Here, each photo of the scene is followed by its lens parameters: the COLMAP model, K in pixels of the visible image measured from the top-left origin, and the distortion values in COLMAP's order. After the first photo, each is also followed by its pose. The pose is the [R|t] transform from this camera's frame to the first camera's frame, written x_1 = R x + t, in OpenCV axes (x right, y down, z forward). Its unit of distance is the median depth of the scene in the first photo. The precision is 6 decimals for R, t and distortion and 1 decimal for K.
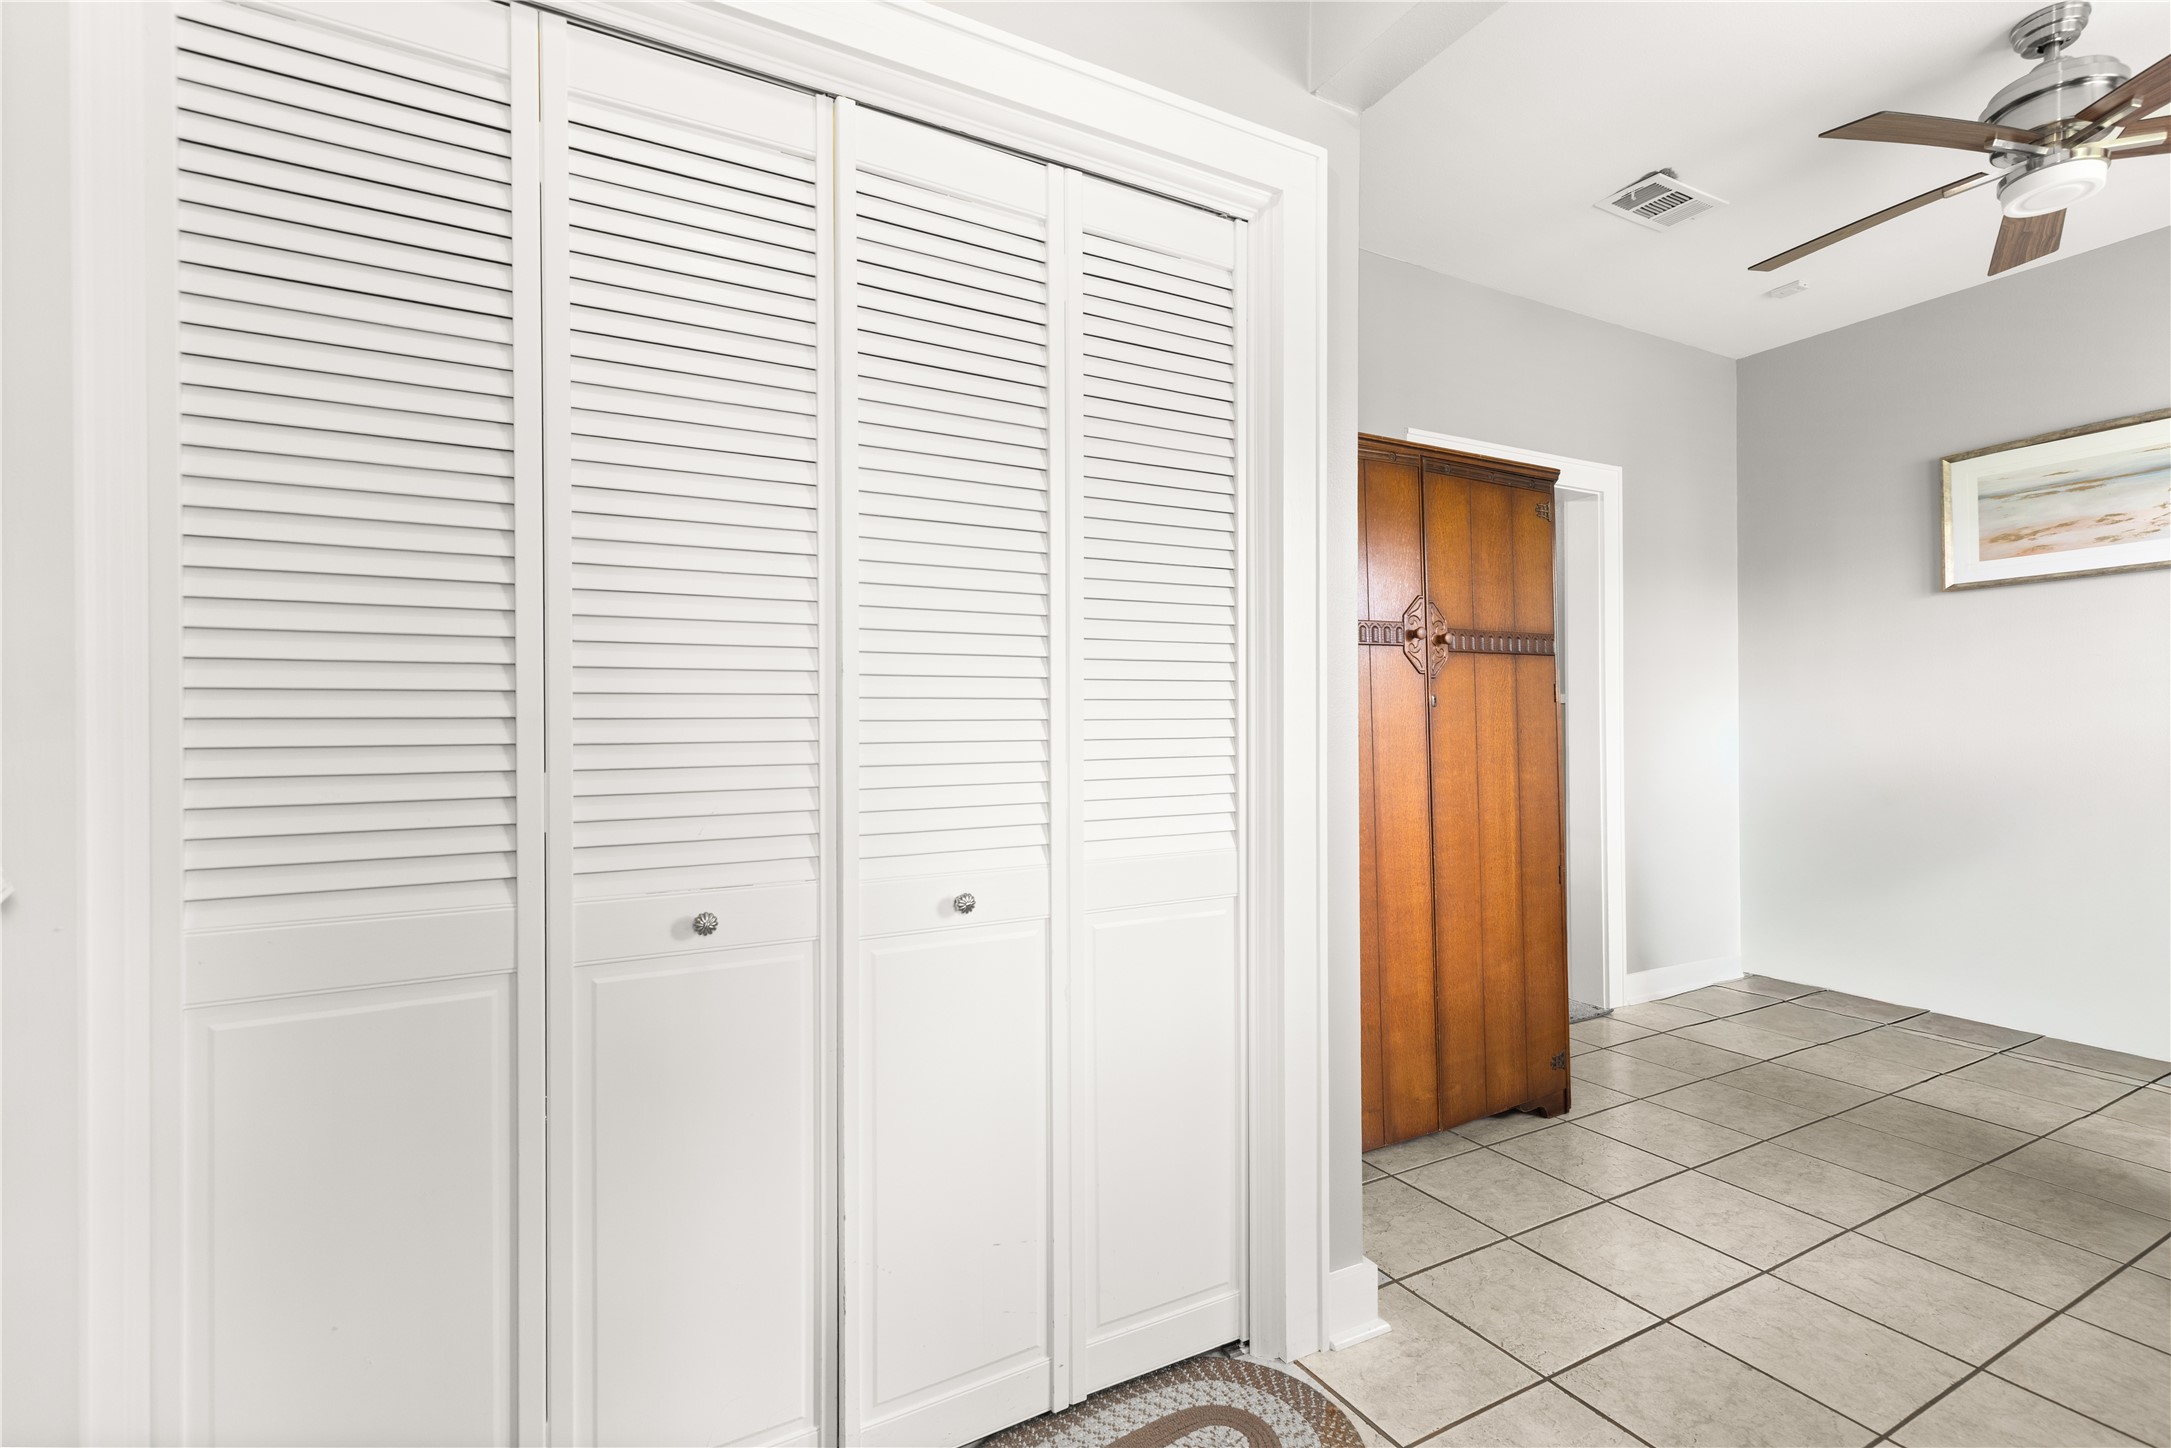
lens RADIAL K [[982.3, 0, 1085.5], [0, 982.3, 724.0], [0, 0, 1]] dist [0.008877, 0.000018]
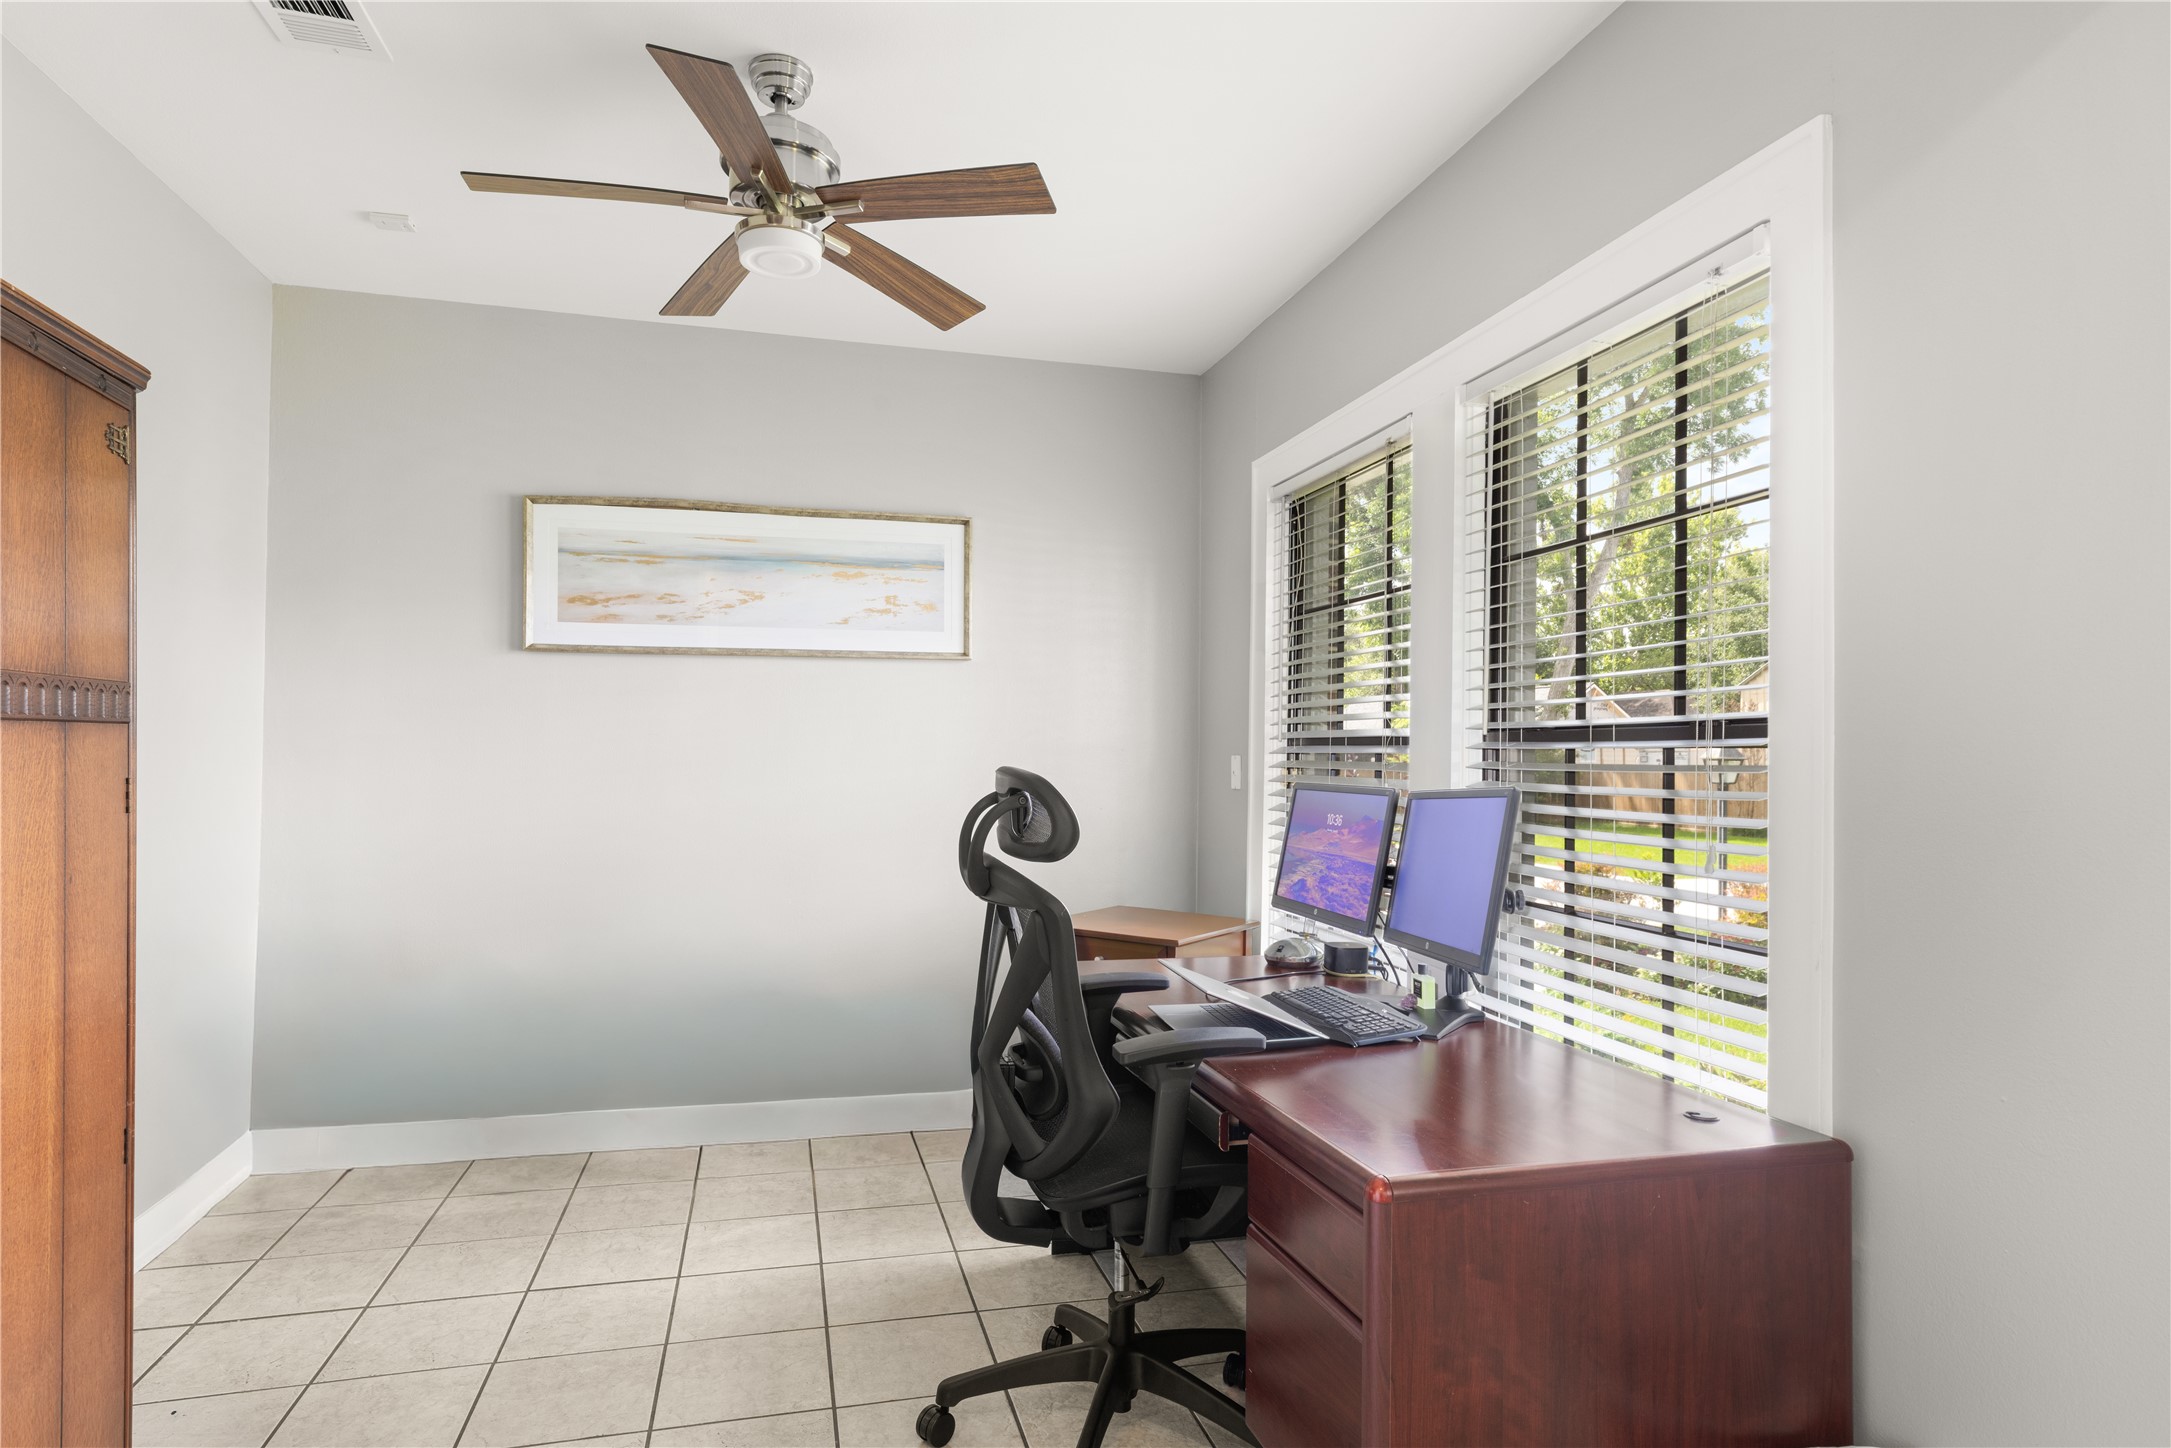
lens RADIAL K [[1177.0, 0, 1078.2], [0, 1177.0, 736.4], [0, 0, 1]] dist [0.004813, 0.000873]
pose [[0.251663, 0.025865, 0.967469, 0.000036], [-0.012382, 0.999647, -0.023504, -0.046042], [-0.967736, -0.006064, 0.251894, 0.305746]]
